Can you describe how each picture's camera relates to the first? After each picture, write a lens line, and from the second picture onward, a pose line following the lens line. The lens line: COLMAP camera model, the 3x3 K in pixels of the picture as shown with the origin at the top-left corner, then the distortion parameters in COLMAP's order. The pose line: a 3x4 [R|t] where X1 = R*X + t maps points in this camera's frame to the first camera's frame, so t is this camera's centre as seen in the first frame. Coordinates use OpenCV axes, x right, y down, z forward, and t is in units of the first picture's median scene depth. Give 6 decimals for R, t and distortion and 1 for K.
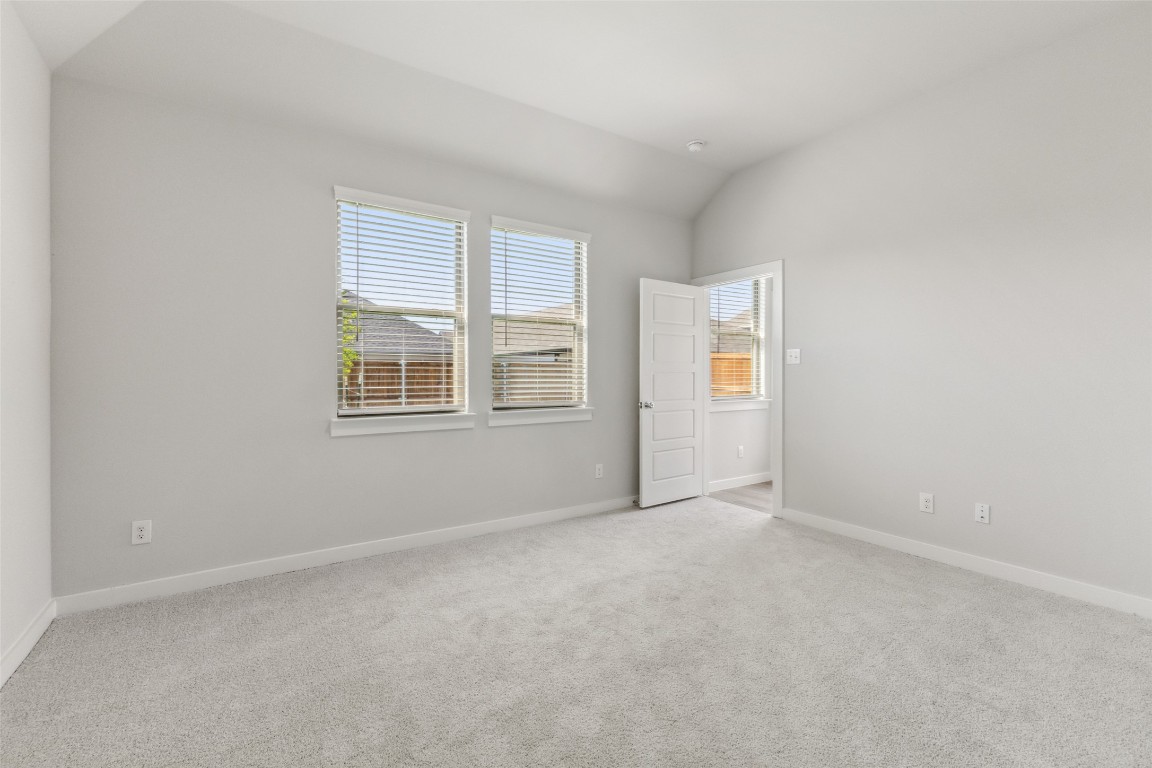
lens RADIAL K [[503.8, 0, 577.9], [0, 503.8, 378.3], [0, 0, 1]] dist [0.000291, 0.000105]
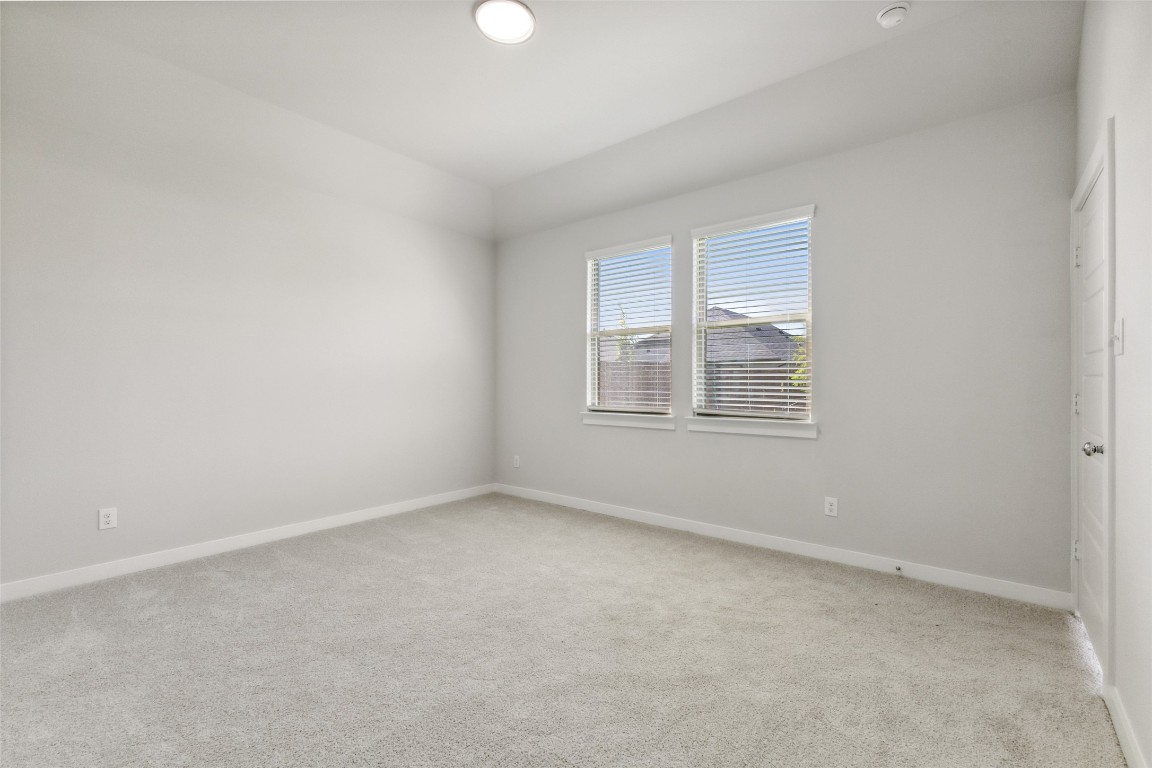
lens RADIAL K [[503.8, 0, 577.9], [0, 503.8, 378.3], [0, 0, 1]] dist [0.000291, 0.000105]
pose [[0.292789, -0.006925, -0.956152, 0.735295], [-0.006759, 0.999934, -0.009312, -0.002156], [0.956153, 0.009189, 0.292723, 0.448779]]
